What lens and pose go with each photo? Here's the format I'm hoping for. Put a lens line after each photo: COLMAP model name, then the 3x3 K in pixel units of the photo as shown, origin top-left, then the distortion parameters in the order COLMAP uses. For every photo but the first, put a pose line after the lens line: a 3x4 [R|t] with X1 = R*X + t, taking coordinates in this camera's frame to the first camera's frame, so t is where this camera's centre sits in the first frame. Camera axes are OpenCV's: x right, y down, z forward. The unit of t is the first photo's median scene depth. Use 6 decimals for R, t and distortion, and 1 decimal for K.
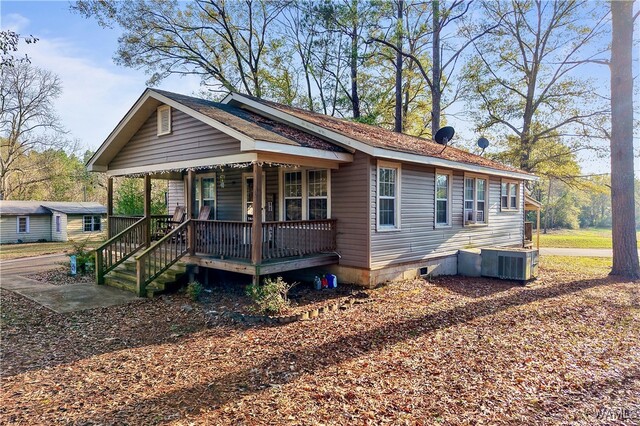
lens RADIAL K [[430.0, 0, 332.4], [0, 430.0, 219.9], [0, 0, 1]] dist [0.001092, -0.004011]
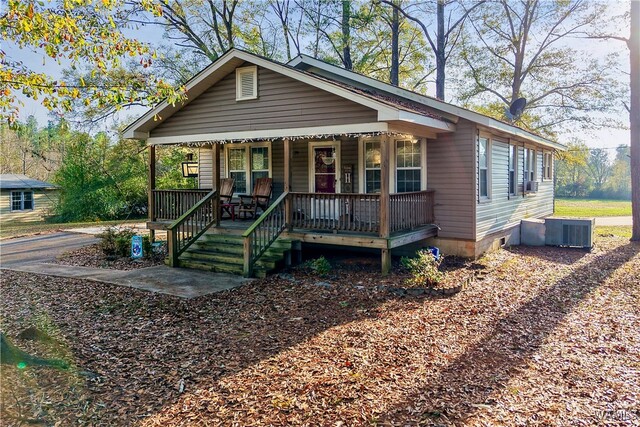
lens RADIAL K [[471.8, 0, 368.4], [0, 471.8, 194.2], [0, 0, 1]] dist [0.004309, -0.000324]
pose [[0.982825, -0.011951, 0.184153, -0.311891], [0.011325, 0.999926, 0.004449, 0.000159], [-0.184192, -0.002288, 0.982888, -0.027355]]
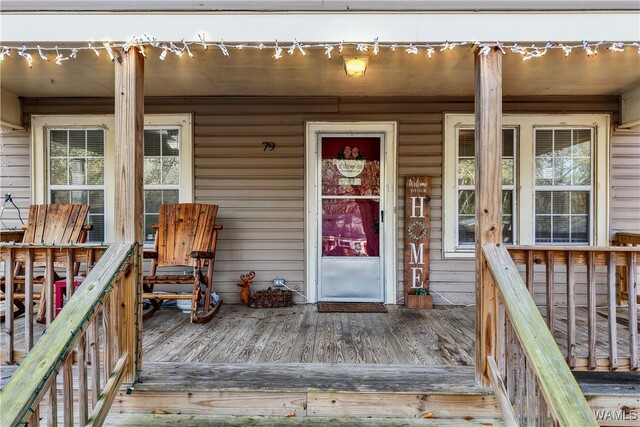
lens RADIAL K [[430.0, 0, 332.4], [0, 430.0, 220.4], [0, 0, 1]] dist [0.001092, -0.004011]
pose [[0.765414, 0.000115, 0.643538, -0.505479], [0.019597, 0.999532, -0.023488, -0.011084], [-0.643240, 0.030589, 0.765053, 0.791832]]
